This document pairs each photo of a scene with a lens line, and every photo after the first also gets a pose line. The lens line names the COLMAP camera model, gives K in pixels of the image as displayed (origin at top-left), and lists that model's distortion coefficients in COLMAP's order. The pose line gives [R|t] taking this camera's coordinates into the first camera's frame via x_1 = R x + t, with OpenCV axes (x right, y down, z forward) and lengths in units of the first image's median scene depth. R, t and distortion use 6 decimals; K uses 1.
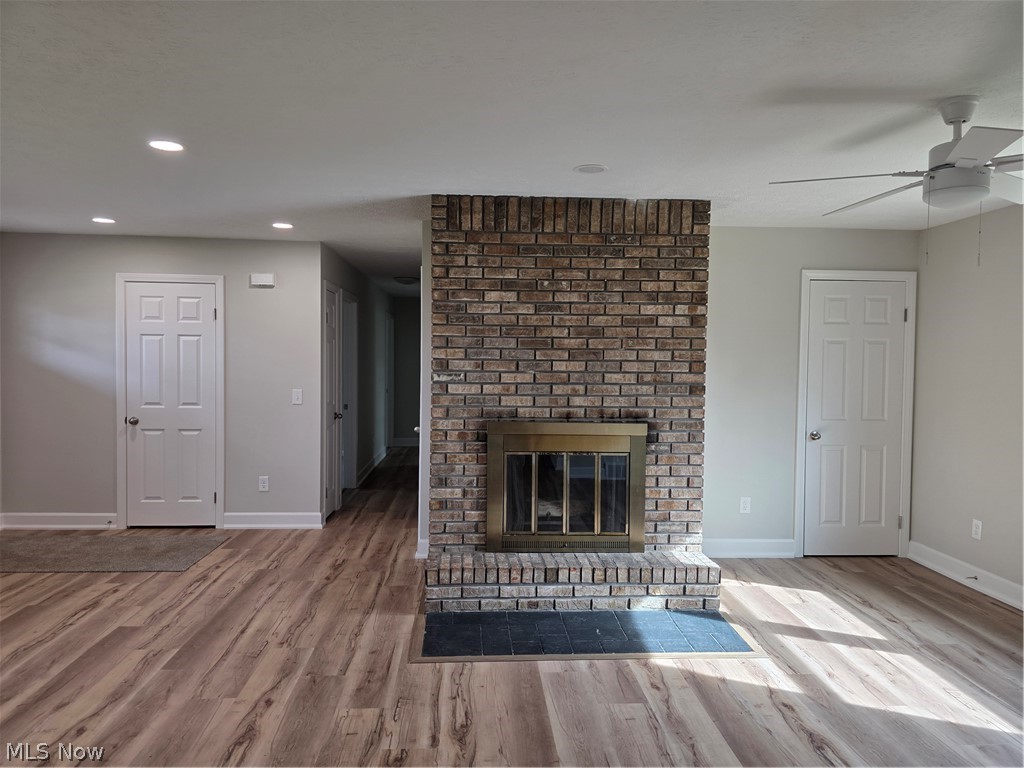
lens RADIAL K [[685.9, 0, 506.5], [0, 685.9, 382.0], [0, 0, 1]] dist [0.068275, -0.066409]
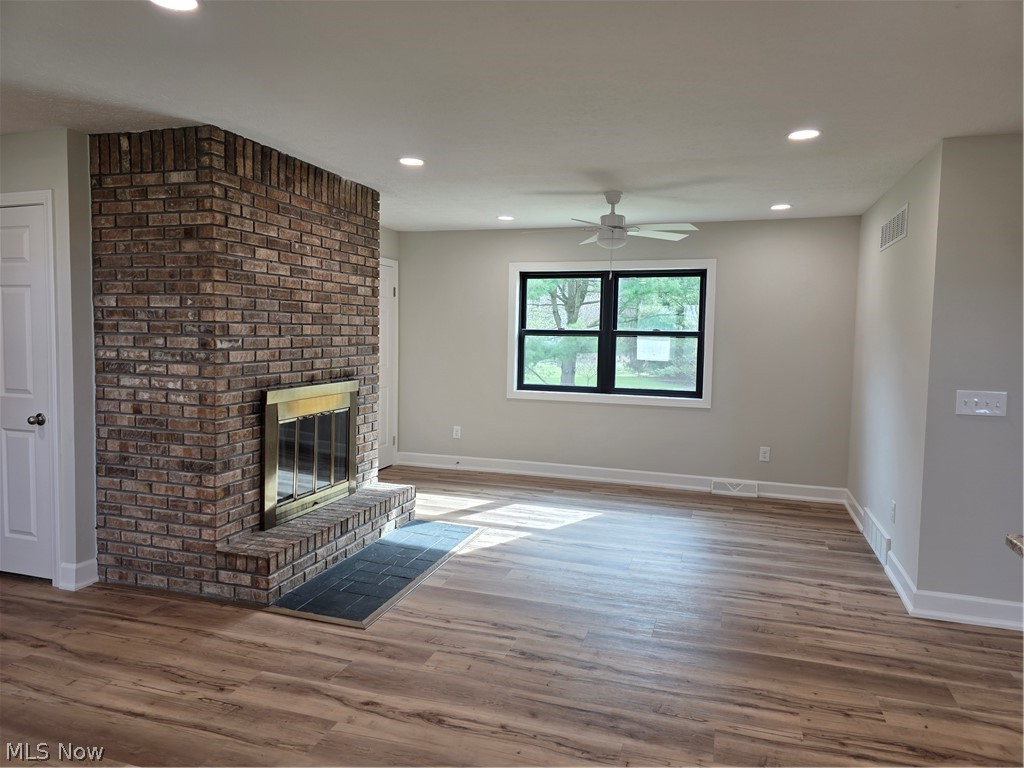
lens RADIAL K [[685.9, 0, 510.0], [0, 685.9, 374.8], [0, 0, 1]] dist [0.068275, -0.066409]
pose [[0.356904, -0.066905, 0.931742, -0.777269], [0.018885, 0.997745, 0.064411, -0.017228], [-0.933950, -0.005393, 0.357362, 0.358580]]
